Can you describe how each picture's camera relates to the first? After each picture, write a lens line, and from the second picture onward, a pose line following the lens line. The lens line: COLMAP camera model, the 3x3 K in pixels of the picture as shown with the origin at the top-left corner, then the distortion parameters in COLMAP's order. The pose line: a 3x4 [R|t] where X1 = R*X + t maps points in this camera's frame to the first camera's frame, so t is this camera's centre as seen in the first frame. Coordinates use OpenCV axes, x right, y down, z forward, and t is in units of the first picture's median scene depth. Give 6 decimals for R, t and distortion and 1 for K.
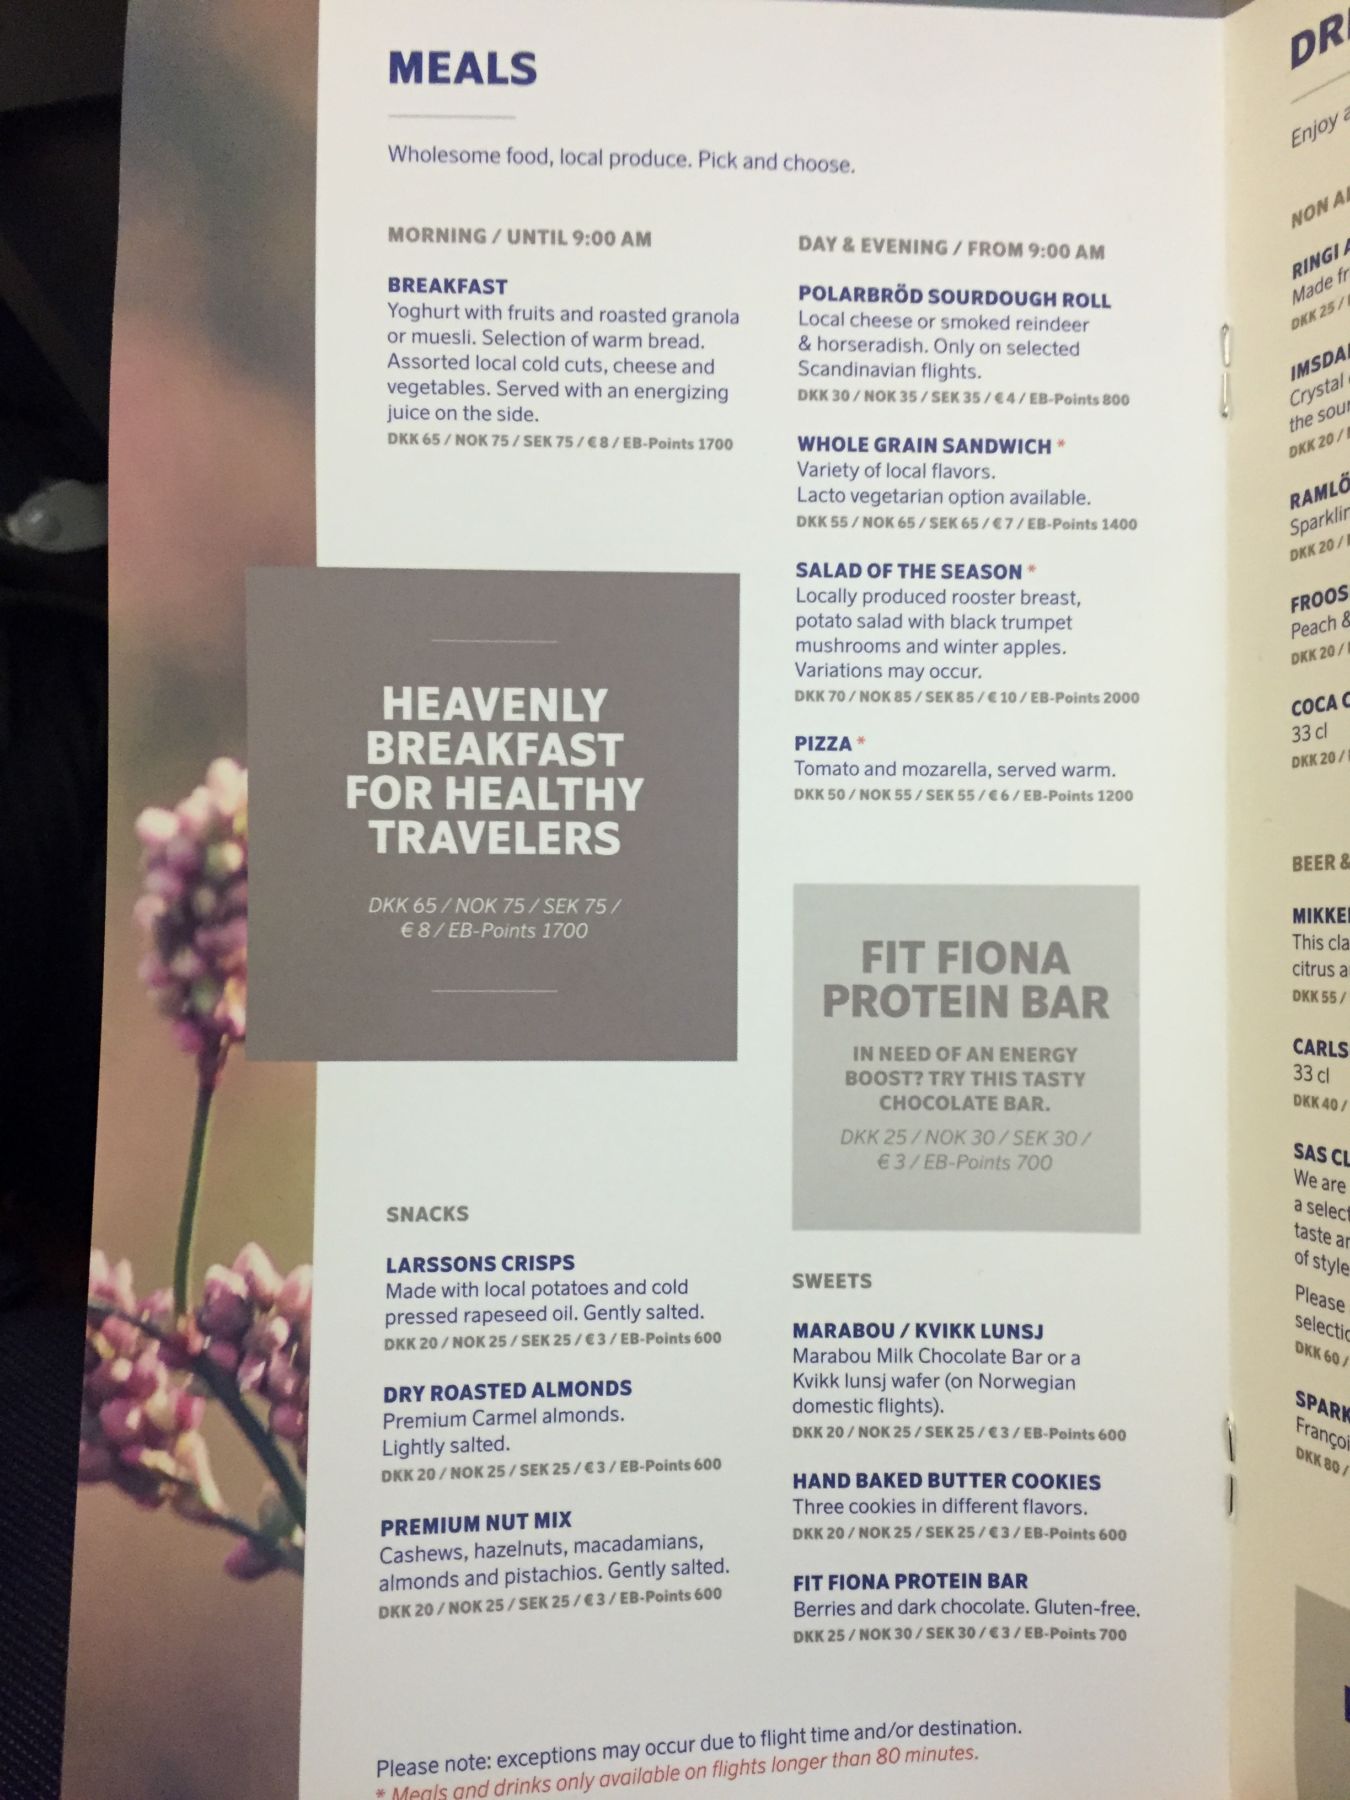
lens RADIAL K [[1531.3, 0, 649.8], [0, 1531.3, 875.4], [0, 0, 1]] dist [0.029674, -0.102103]
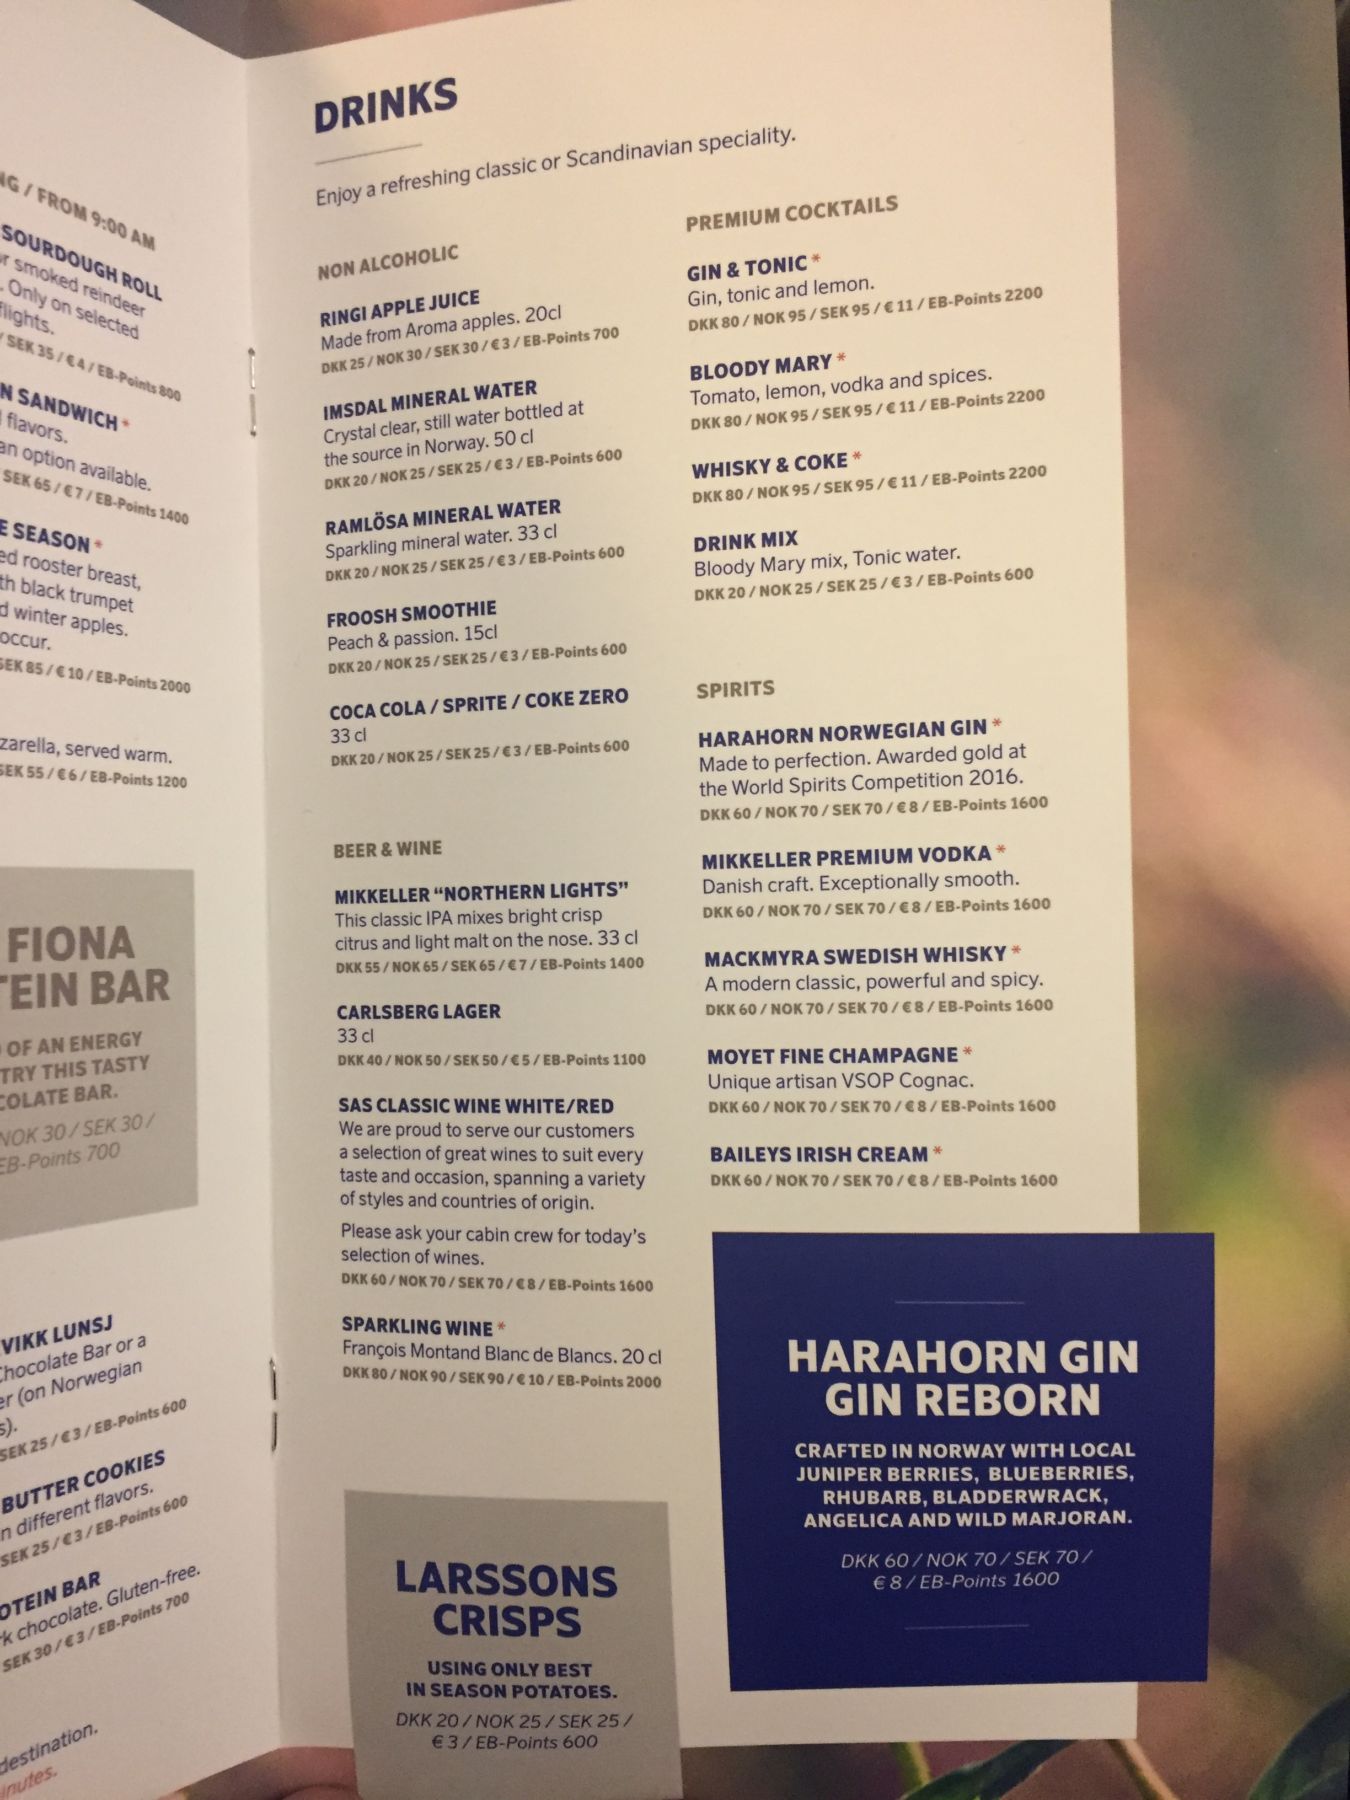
lens RADIAL K [[1531.3, 0, 678.0], [0, 1531.3, 896.7], [0, 0, 1]] dist [0.029674, -0.102103]
pose [[0.592719, -0.003837, 0.805400, -0.320891], [-0.003431, 0.999968, 0.007289, 0.015913], [-0.805402, -0.007084, 0.592687, 0.124005]]
